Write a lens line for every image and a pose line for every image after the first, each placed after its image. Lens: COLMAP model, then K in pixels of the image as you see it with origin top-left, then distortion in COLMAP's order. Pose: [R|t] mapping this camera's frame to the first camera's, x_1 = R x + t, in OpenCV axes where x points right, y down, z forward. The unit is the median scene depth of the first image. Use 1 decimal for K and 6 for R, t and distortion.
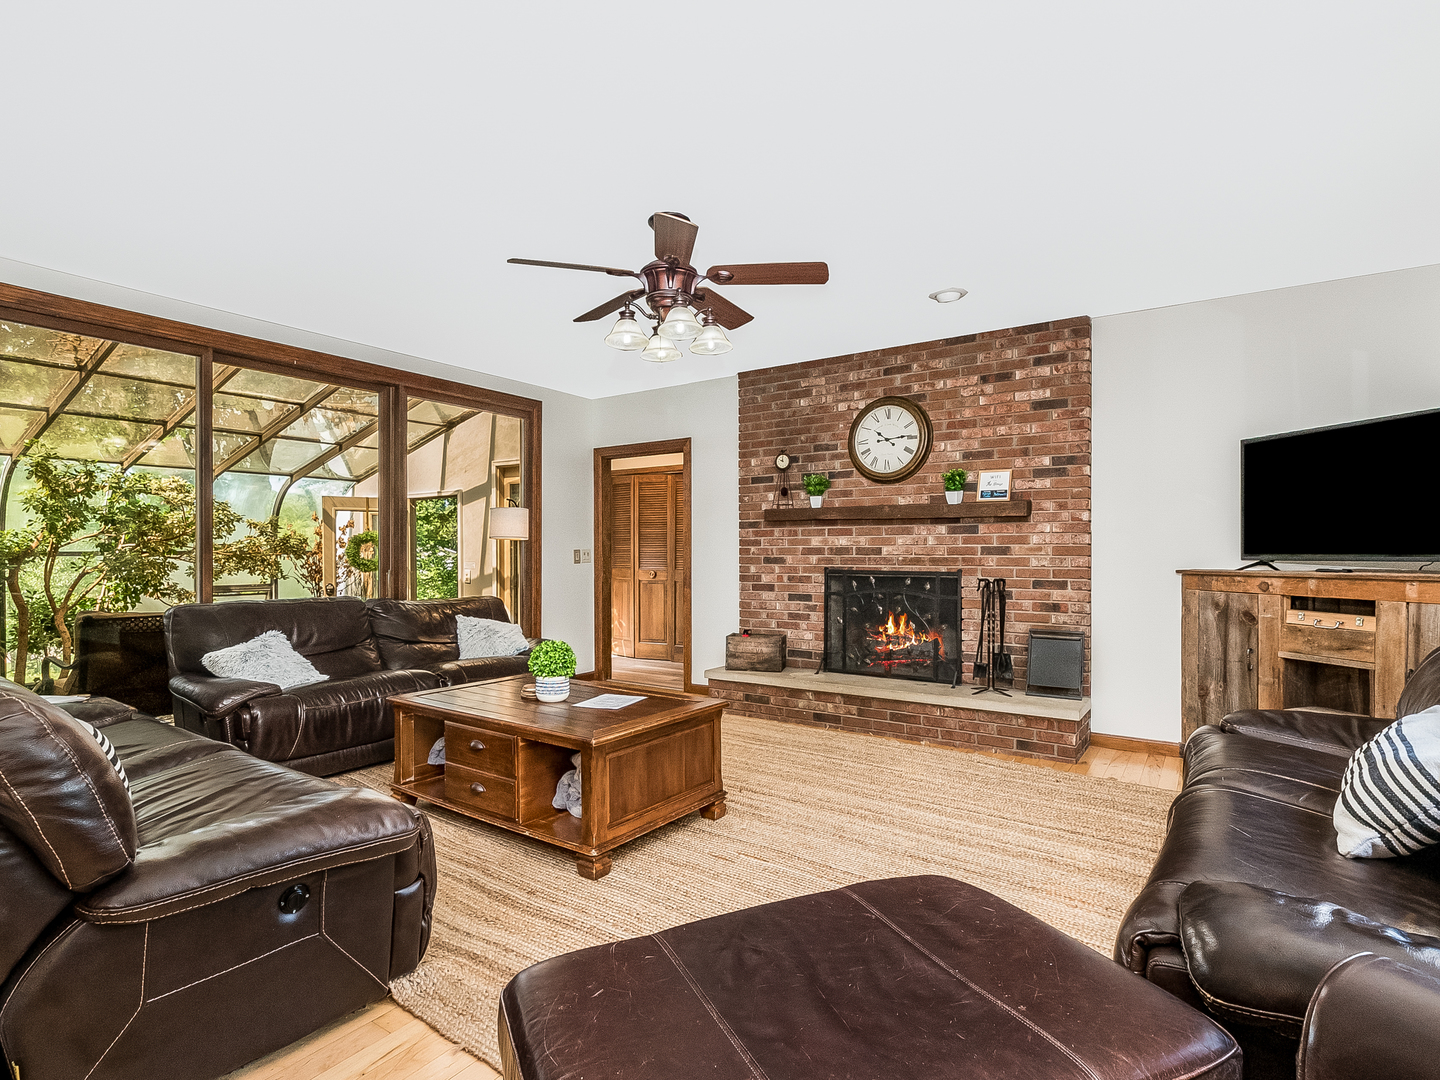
lens RADIAL K [[731.8, 0, 718.9], [0, 731.8, 549.6], [0, 0, 1]] dist [0.004049, -0.001716]
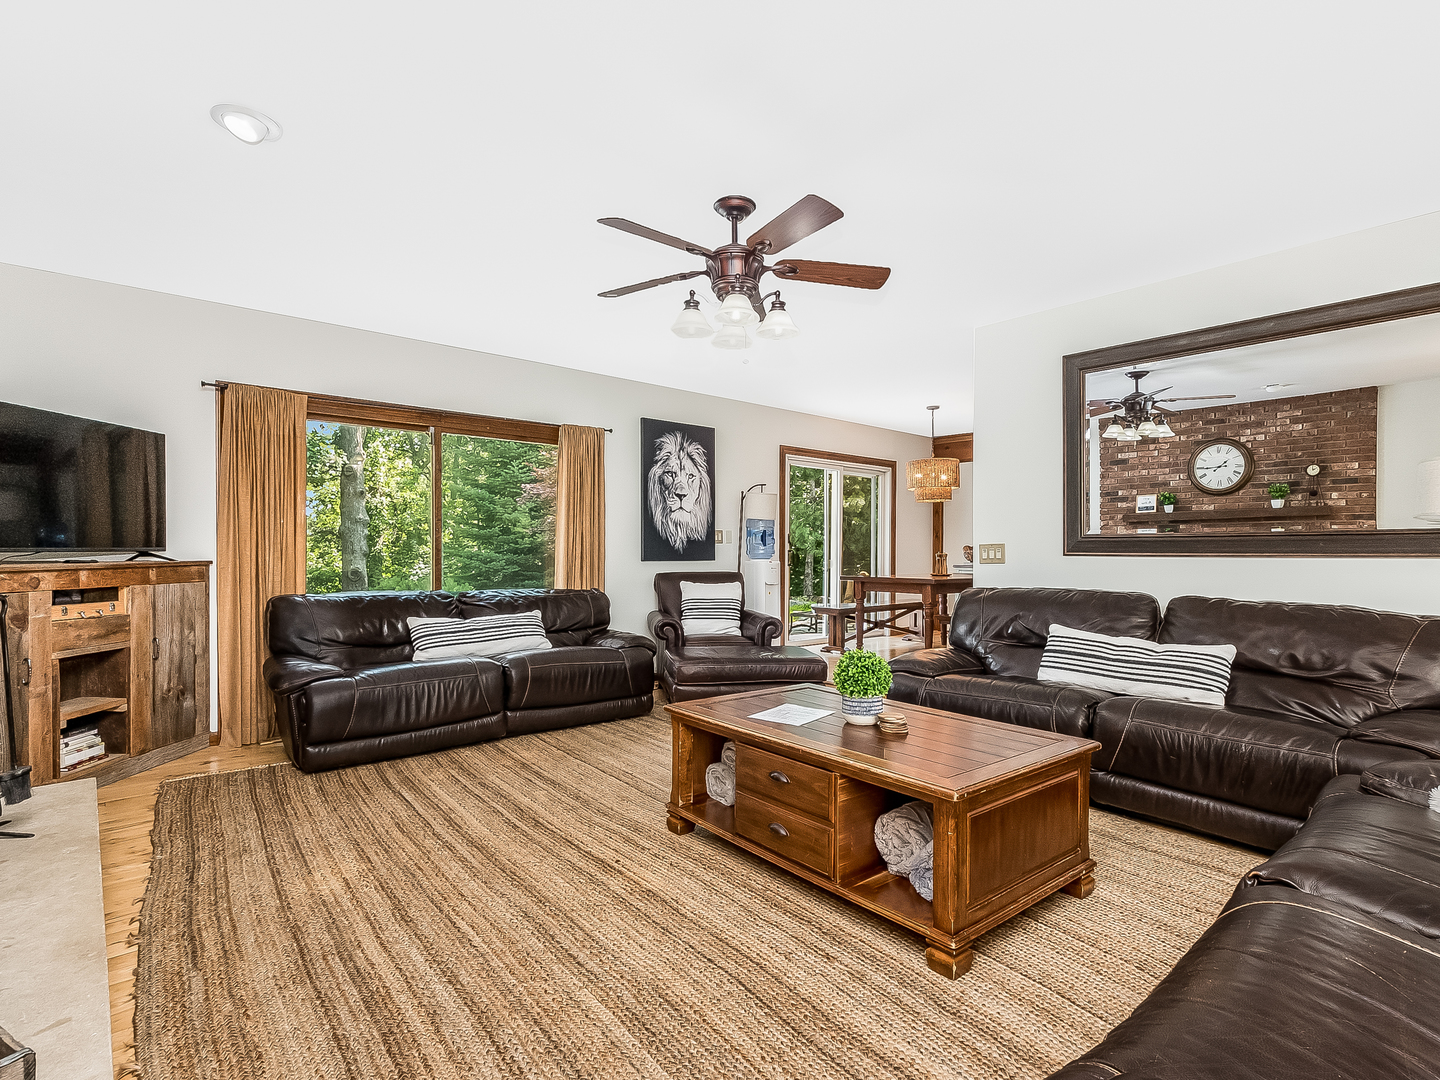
lens RADIAL K [[731.8, 0, 718.2], [0, 731.8, 549.0], [0, 0, 1]] dist [0.004049, -0.001716]
pose [[-0.968373, 0.002606, 0.249495, -0.186376], [0.000478, 0.999963, -0.008591, 0.014816], [-0.249508, -0.008200, -0.968338, 1.248758]]
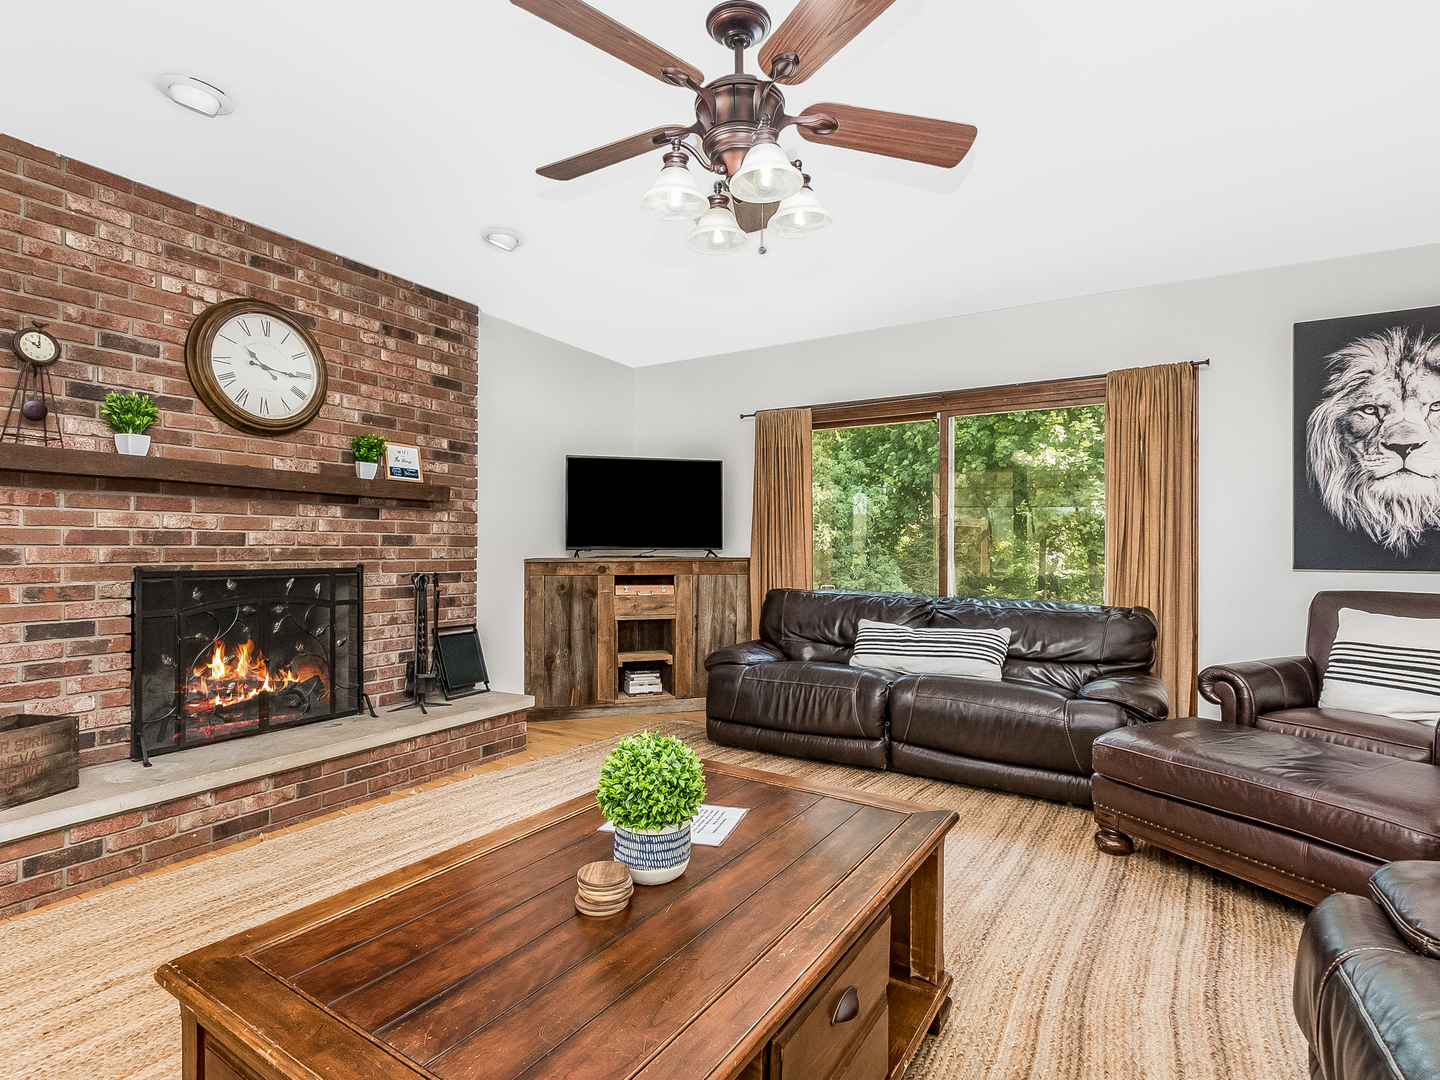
lens RADIAL K [[731.8, 0, 725.0], [0, 731.8, 544.1], [0, 0, 1]] dist [0.004049, -0.001716]
pose [[-0.058885, 0.005014, 0.998252, -0.461081], [-0.006505, 0.999964, -0.005406, 0.007417], [-0.998244, -0.006812, -0.058850, 0.655173]]
